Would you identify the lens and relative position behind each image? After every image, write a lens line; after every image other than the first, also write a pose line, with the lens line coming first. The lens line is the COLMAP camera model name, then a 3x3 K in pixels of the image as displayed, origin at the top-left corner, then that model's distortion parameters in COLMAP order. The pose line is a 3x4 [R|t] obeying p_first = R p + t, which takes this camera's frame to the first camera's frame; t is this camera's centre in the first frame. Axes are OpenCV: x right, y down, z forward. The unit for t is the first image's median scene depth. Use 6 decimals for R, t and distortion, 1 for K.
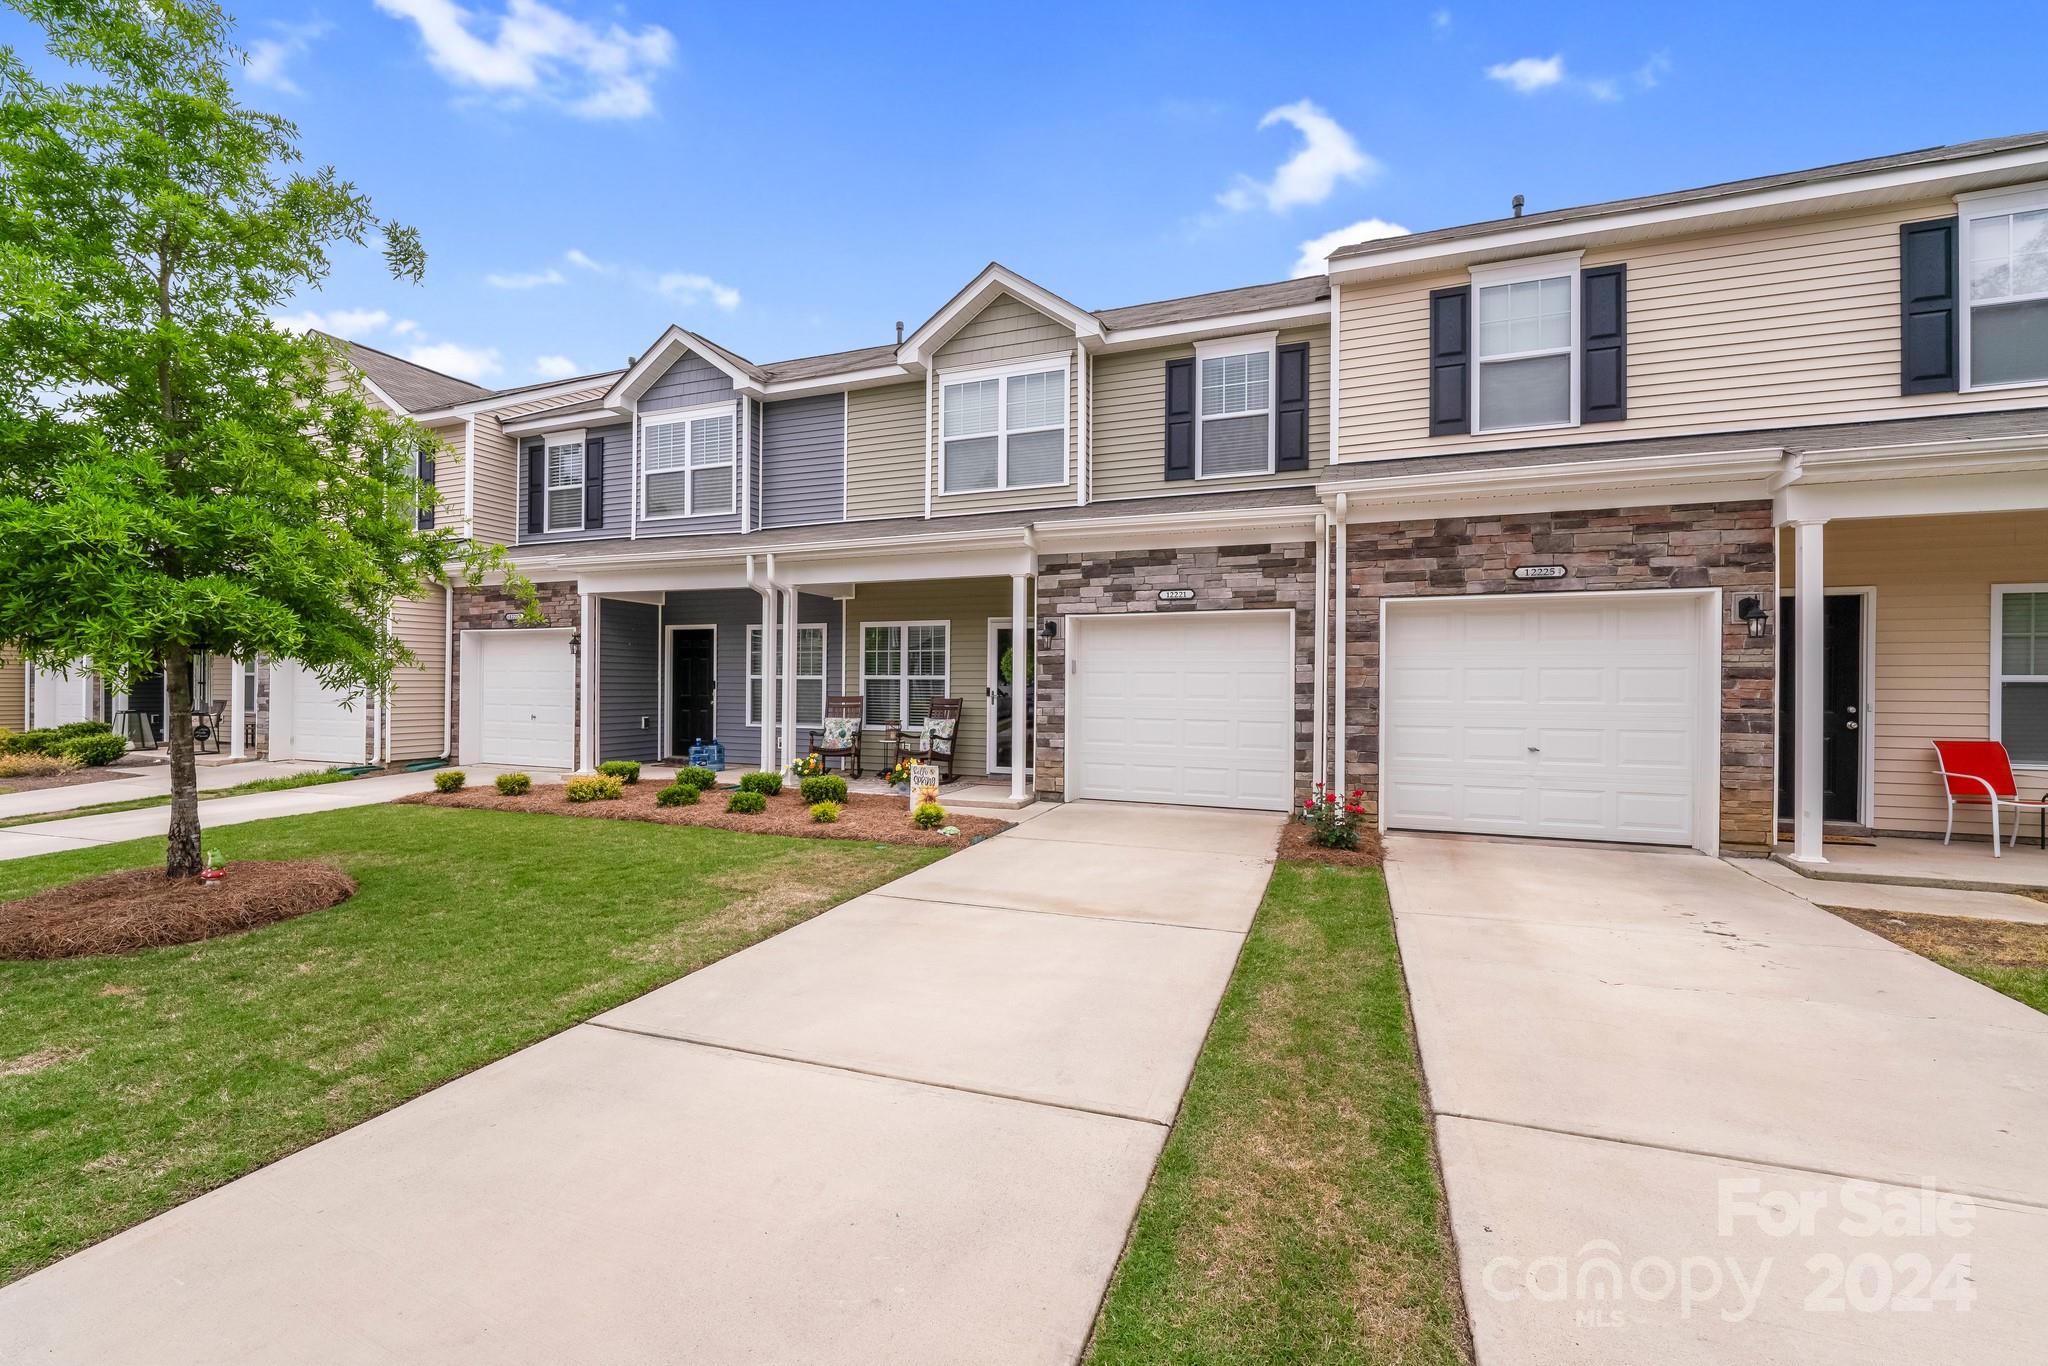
lens RADIAL K [[830.0, 0, 1026.1], [0, 830.0, 678.8], [0, 0, 1]] dist [-0.008645, -0.001520]
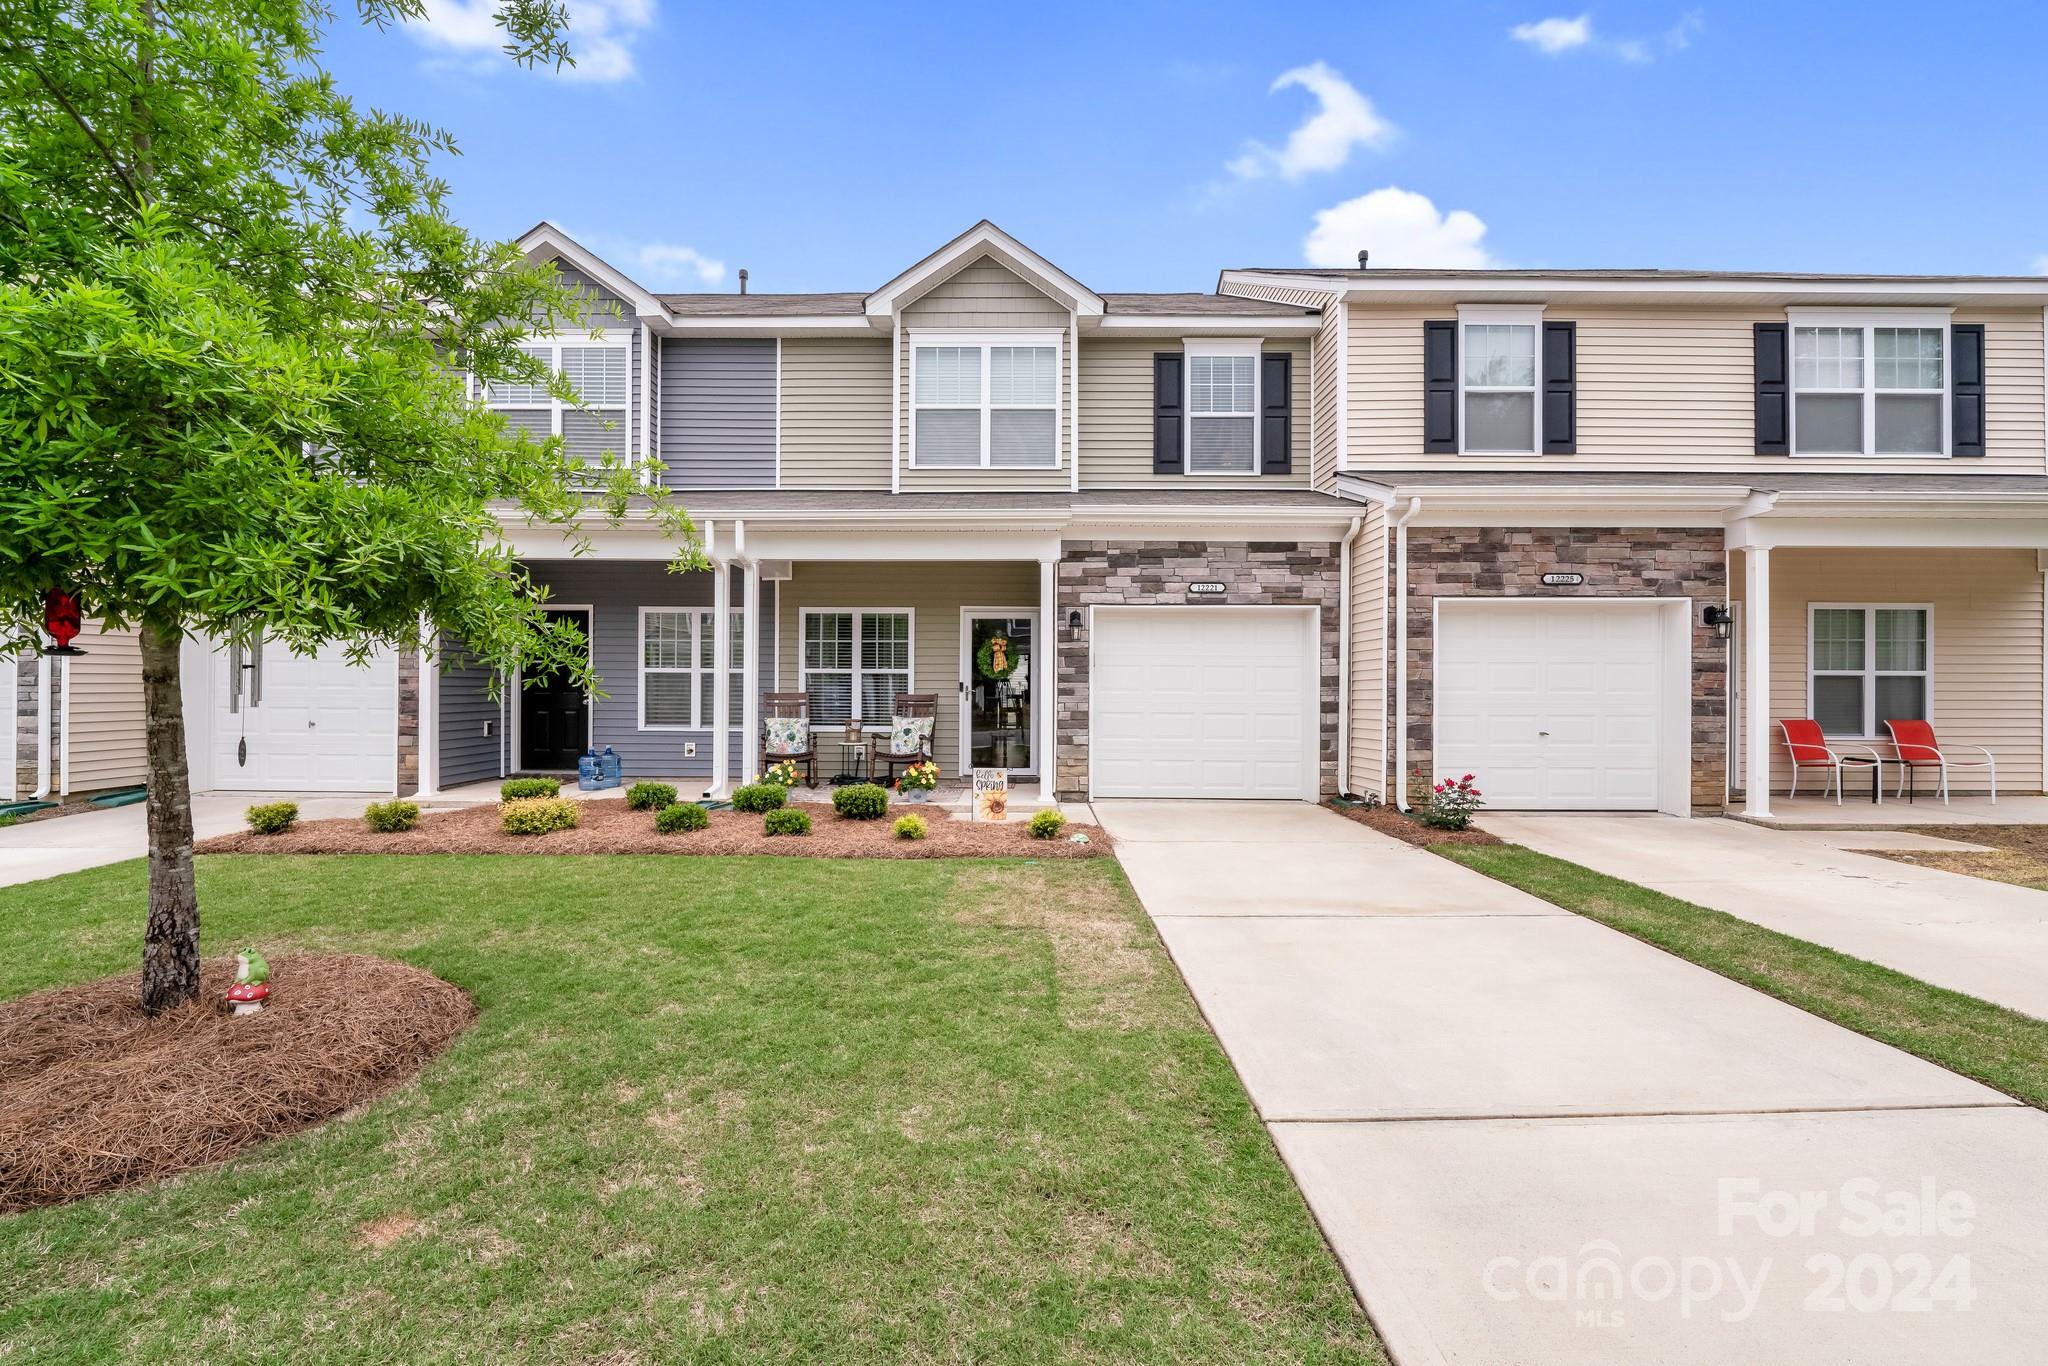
lens RADIAL K [[830.0, 0, 1021.1], [0, 830.0, 680.2], [0, 0, 1]] dist [-0.008645, -0.001520]
pose [[0.937303, -0.000139, 0.348515, -0.384134], [-0.000835, 0.999996, 0.002644, 0.007195], [-0.348515, -0.002769, 0.937299, 0.146967]]
